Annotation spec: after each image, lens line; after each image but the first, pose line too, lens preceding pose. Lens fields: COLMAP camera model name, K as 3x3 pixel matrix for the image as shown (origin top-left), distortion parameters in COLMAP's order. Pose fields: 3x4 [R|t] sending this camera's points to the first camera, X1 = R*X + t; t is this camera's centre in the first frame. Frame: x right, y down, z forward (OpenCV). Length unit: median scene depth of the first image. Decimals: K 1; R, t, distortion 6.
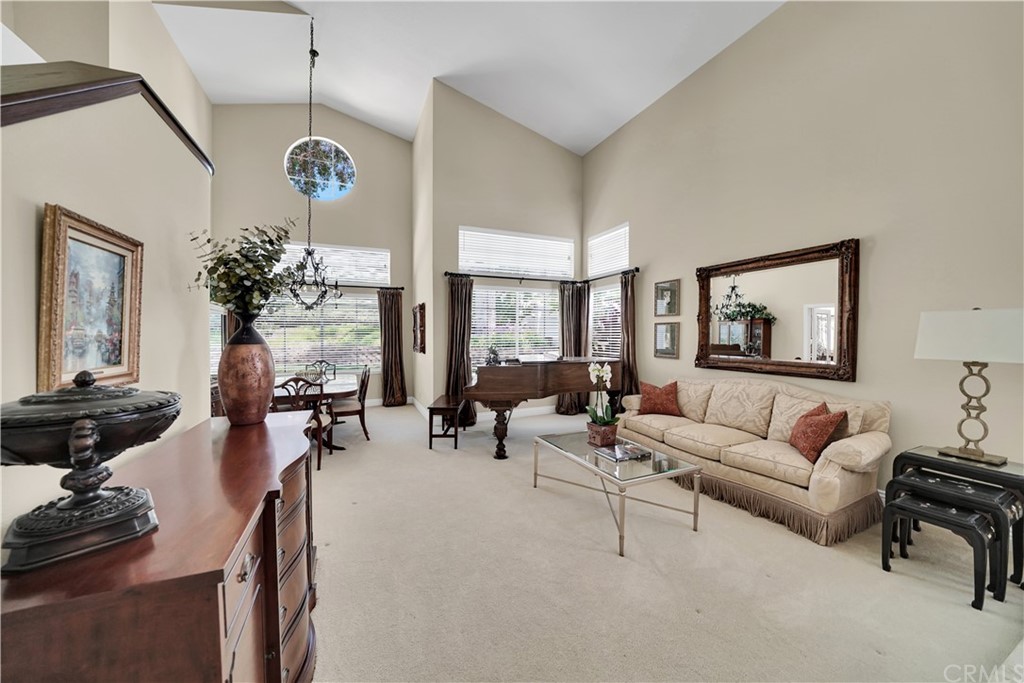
lens RADIAL K [[356.4, 0, 509.1], [0, 356.4, 344.8], [0, 0, 1]] dist [-0.017892, 0.000945]
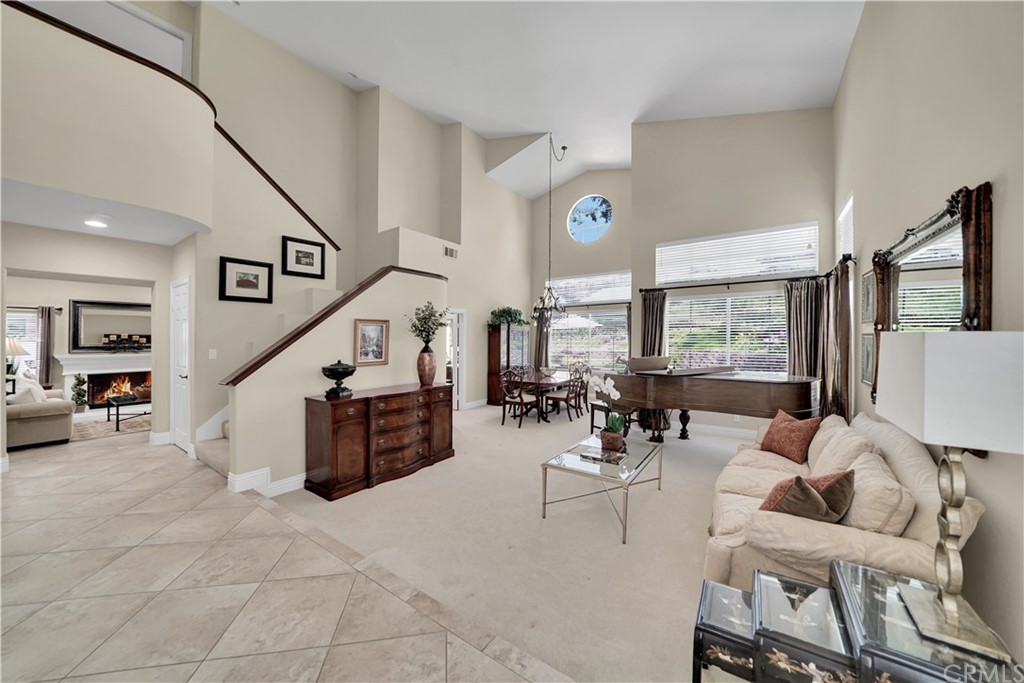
lens RADIAL K [[356.4, 0, 510.2], [0, 356.4, 338.6], [0, 0, 1]] dist [-0.017892, 0.000945]
pose [[0.518973, 0.001327, -0.854790, 0.562430], [-0.019382, 0.999760, -0.010216, -0.028386], [0.854571, 0.021869, 0.518874, 0.068908]]
